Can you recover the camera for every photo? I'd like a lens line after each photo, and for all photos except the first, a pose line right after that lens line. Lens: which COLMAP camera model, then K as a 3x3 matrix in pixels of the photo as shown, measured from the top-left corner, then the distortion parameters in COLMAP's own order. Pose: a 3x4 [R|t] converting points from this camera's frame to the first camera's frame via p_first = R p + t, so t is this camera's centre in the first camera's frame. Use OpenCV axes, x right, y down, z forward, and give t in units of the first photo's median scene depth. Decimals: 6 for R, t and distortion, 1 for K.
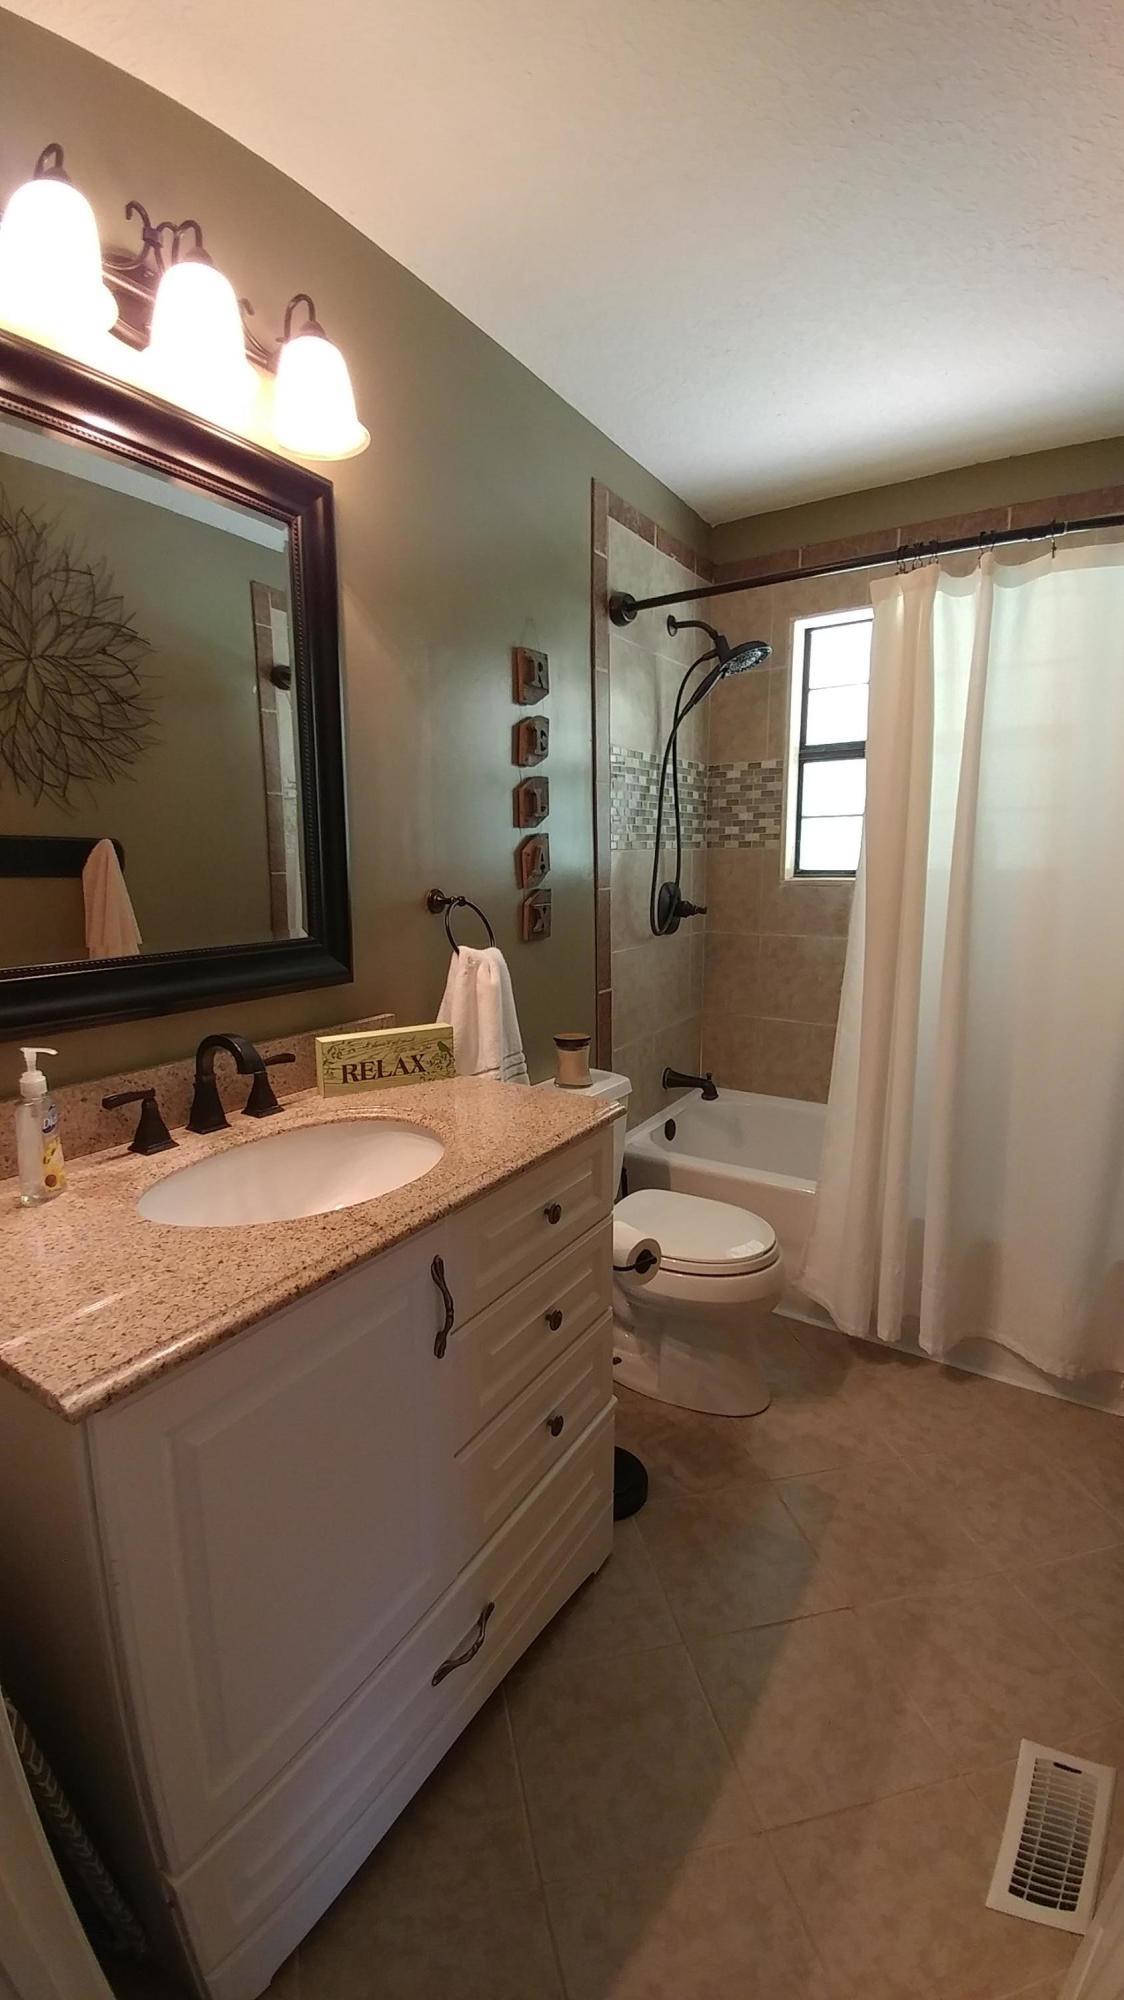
lens RADIAL K [[818.1, 0, 562.3], [0, 818.1, 993.9], [0, 0, 1]] dist [0.004211, -0.001091]
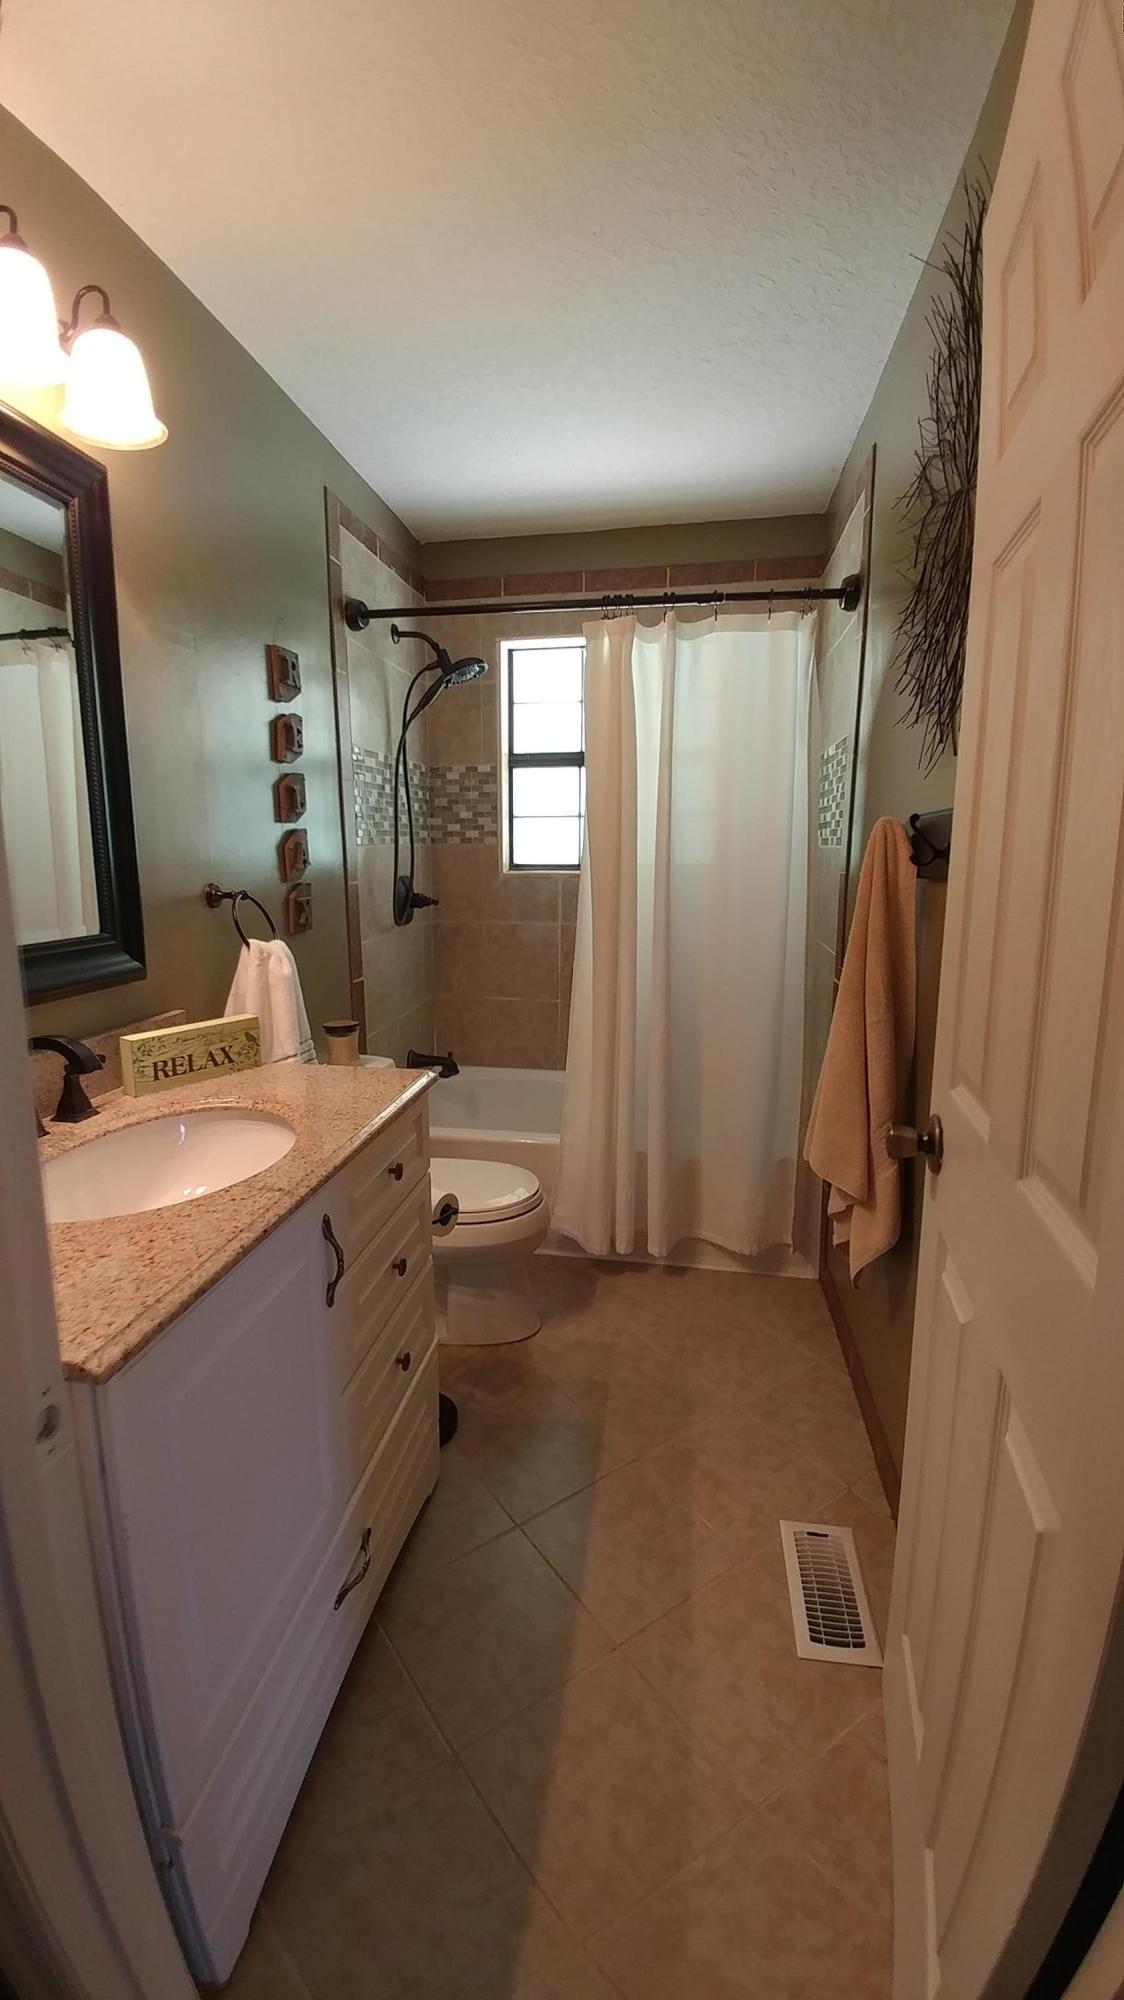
lens RADIAL K [[818.1, 0, 560.2], [0, 818.1, 998.7], [0, 0, 1]] dist [0.004211, -0.001091]
pose [[0.914951, -0.066989, 0.397967, -0.157064], [0.062408, 0.997751, 0.024469, 0.012928], [-0.398711, 0.002448, 0.917073, -0.075954]]
